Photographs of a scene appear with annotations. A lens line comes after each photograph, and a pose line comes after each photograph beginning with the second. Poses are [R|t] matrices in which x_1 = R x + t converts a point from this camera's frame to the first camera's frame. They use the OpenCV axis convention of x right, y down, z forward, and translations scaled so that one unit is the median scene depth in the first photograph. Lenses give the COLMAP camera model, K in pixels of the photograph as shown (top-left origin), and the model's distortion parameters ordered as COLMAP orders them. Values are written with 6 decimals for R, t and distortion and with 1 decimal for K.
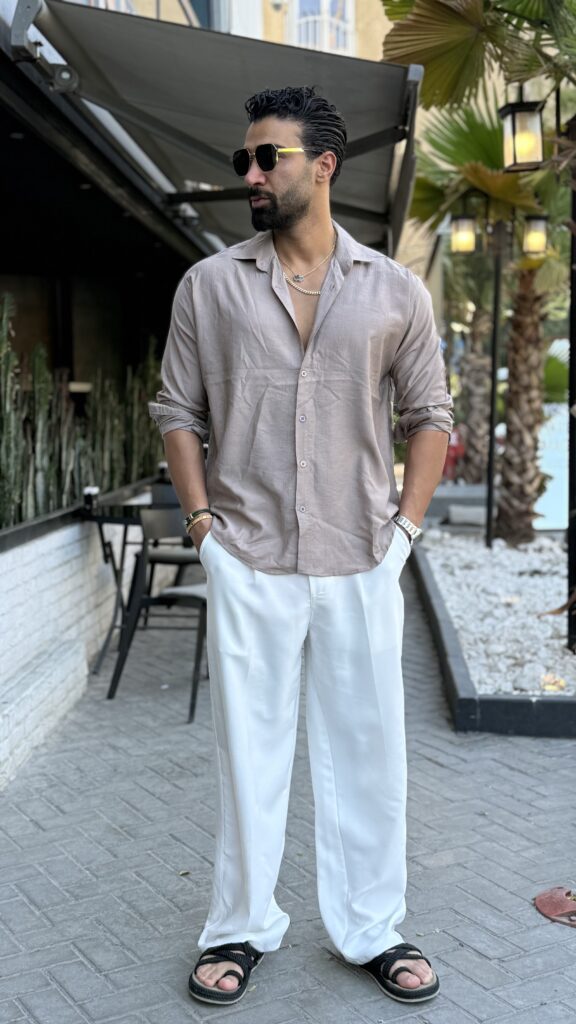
lens RADIAL K [[1231.9, 0, 288.0], [0, 1231.9, 512.0], [0, 0, 1]] dist [0.145719, -0.267204]
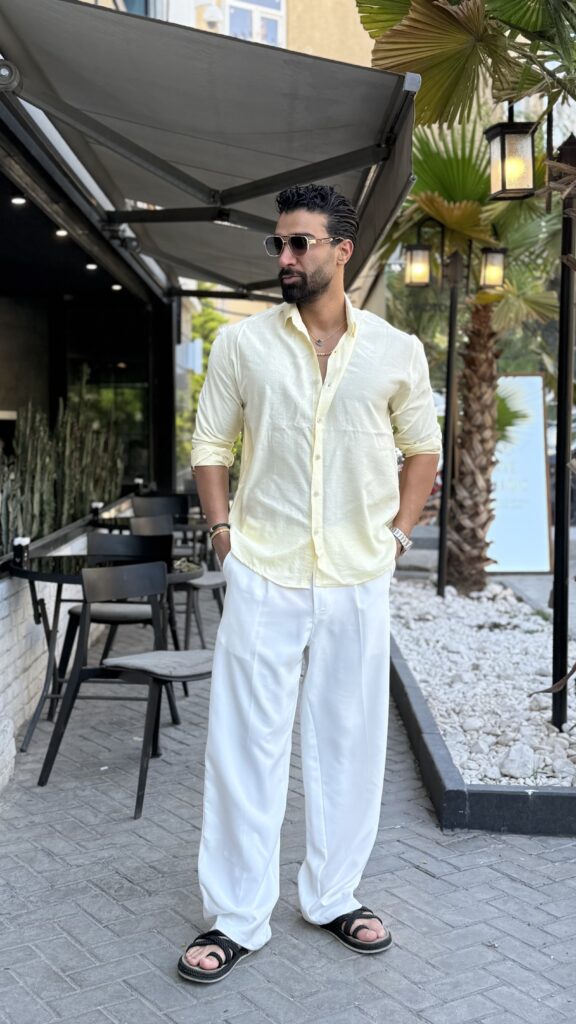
lens RADIAL K [[1231.9, 0, 288.0], [0, 1231.9, 512.0], [0, 0, 1]] dist [0.145719, -0.267204]
pose [[0.997550, 0.013870, 0.068573, -0.030945], [-0.012542, 0.999726, -0.019748, -0.023836], [-0.068828, 0.018840, 0.997451, 0.103546]]
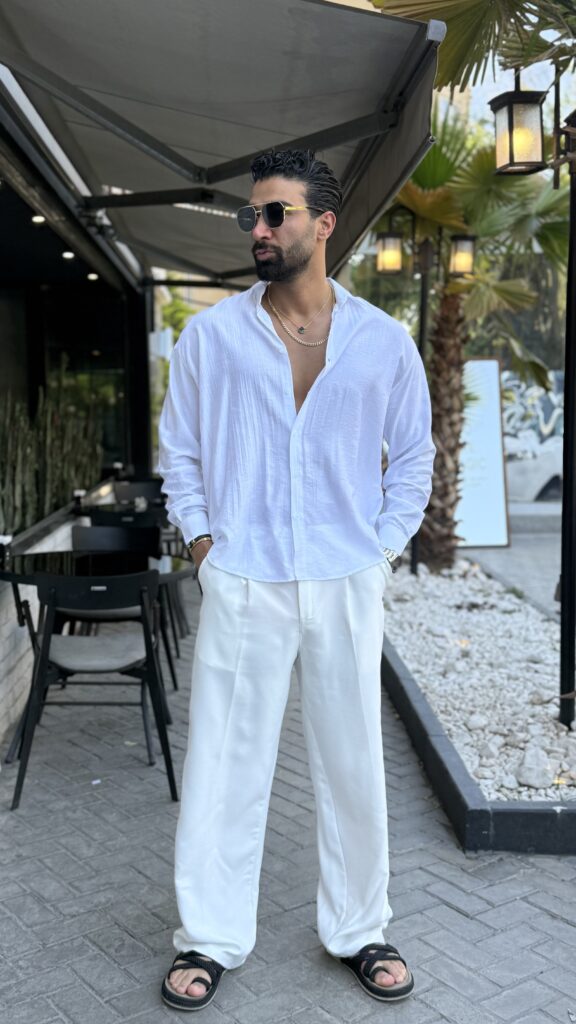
lens RADIAL K [[1082.9, 0, 288.0], [0, 1082.9, 512.0], [0, 0, 1]] dist [0.167886, -0.401636]
pose [[0.993965, -0.001392, 0.109692, -0.049498], [0.000514, 0.999968, 0.008029, -0.043480], [-0.109699, -0.007924, 0.993933, 0.247213]]
